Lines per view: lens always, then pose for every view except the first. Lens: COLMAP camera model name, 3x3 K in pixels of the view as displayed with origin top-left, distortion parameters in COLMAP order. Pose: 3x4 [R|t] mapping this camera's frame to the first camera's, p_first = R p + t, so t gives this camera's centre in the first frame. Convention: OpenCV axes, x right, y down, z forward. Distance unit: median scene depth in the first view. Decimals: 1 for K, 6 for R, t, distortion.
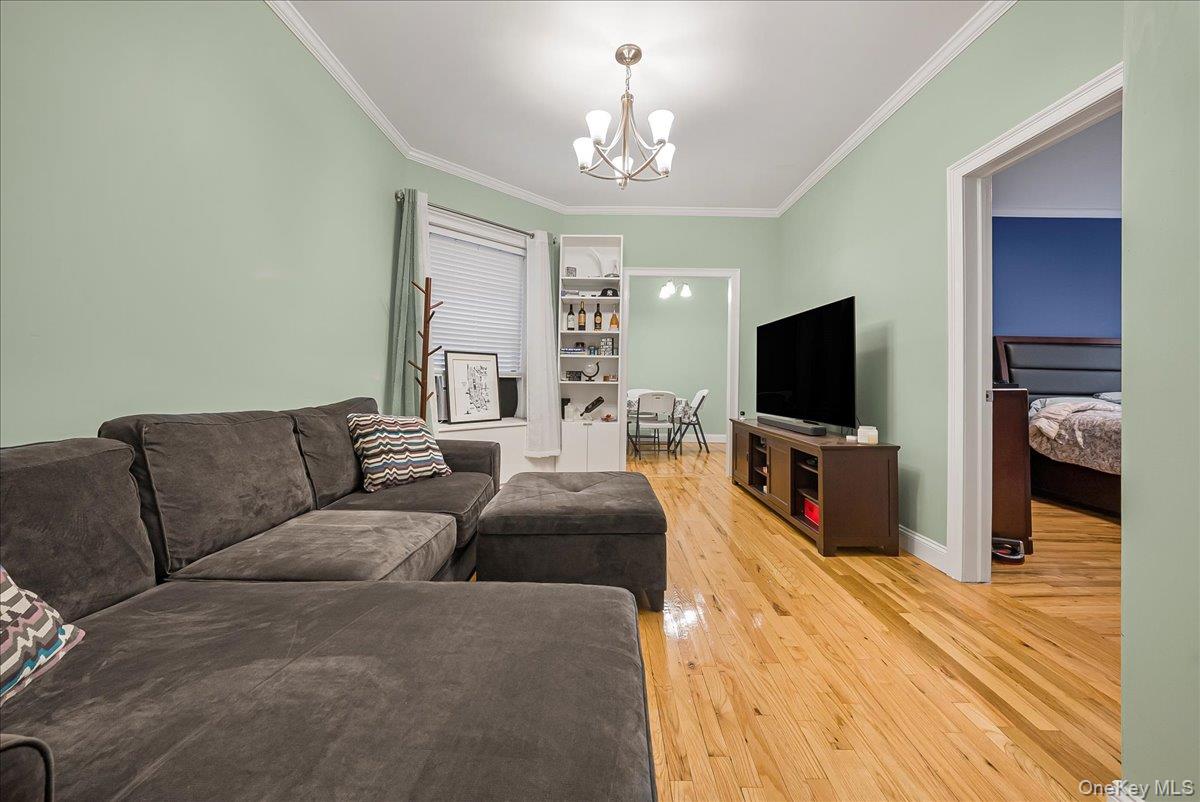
lens RADIAL K [[422.9, 0, 601.4], [0, 422.9, 373.4], [0, 0, 1]] dist [-0.003749, 0.000162]
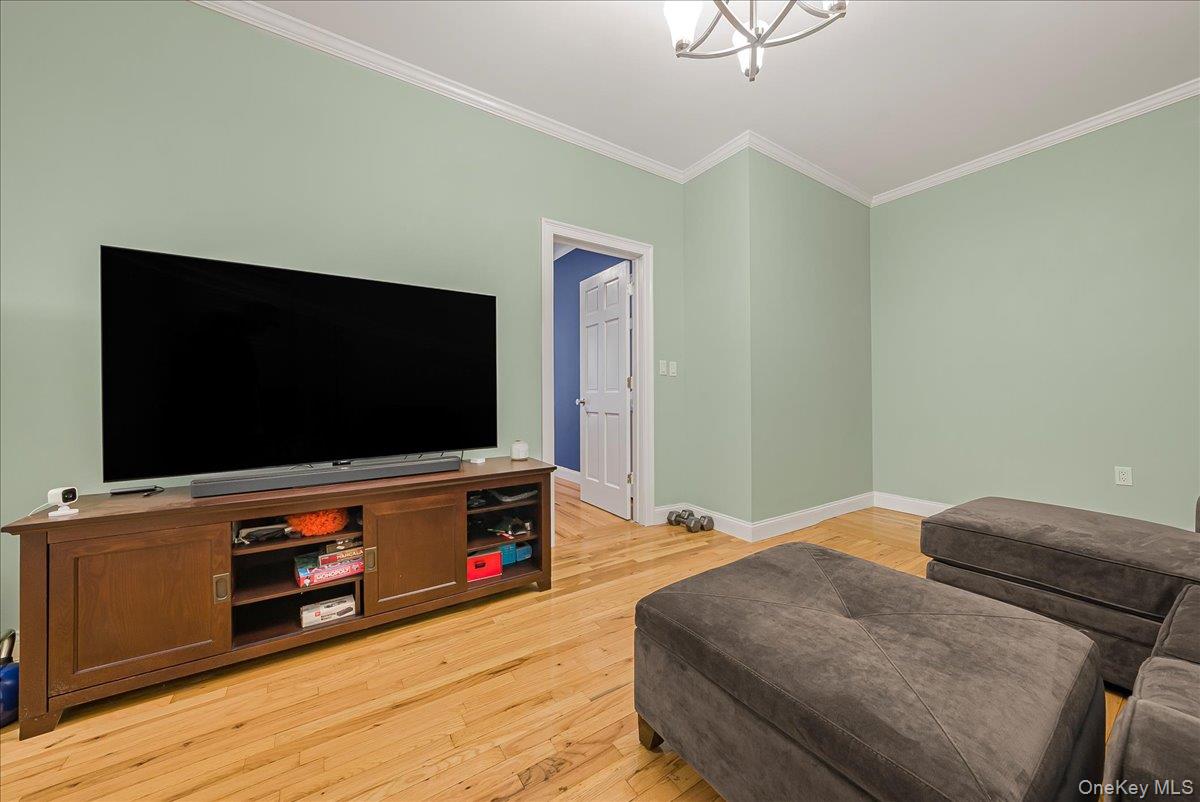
lens RADIAL K [[422.9, 0, 601.6], [0, 422.9, 396.0], [0, 0, 1]] dist [-0.003749, 0.000162]
pose [[-0.552143, -0.016536, 0.833585, -0.321363], [-0.017602, 0.999812, 0.008175, 0.016075], [-0.833564, -0.010159, -0.552330, 1.635903]]
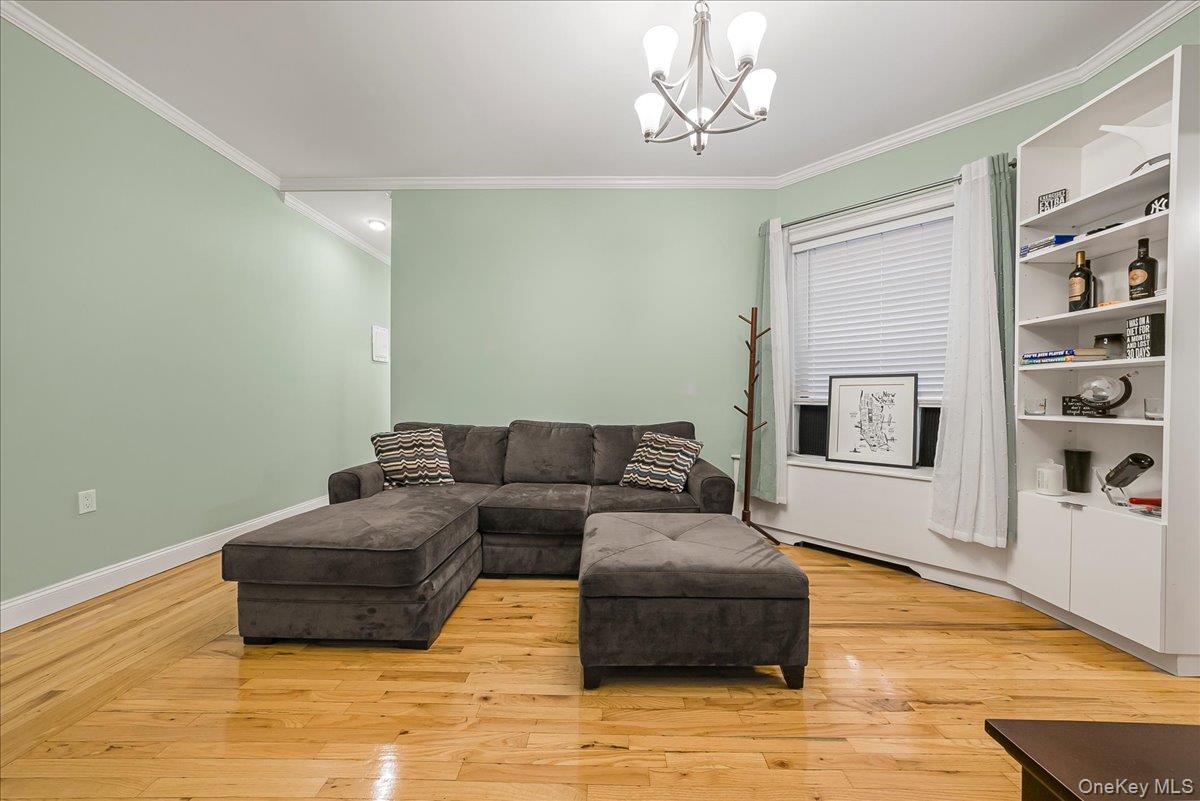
lens RADIAL K [[422.9, 0, 600.7], [0, 422.9, 399.4], [0, 0, 1]] dist [-0.003749, 0.000162]
pose [[-0.001020, -0.012384, -0.999923, 0.865441], [0.003190, 0.999918, -0.012388, 0.005777], [0.999994, -0.003202, -0.000980, 0.913893]]
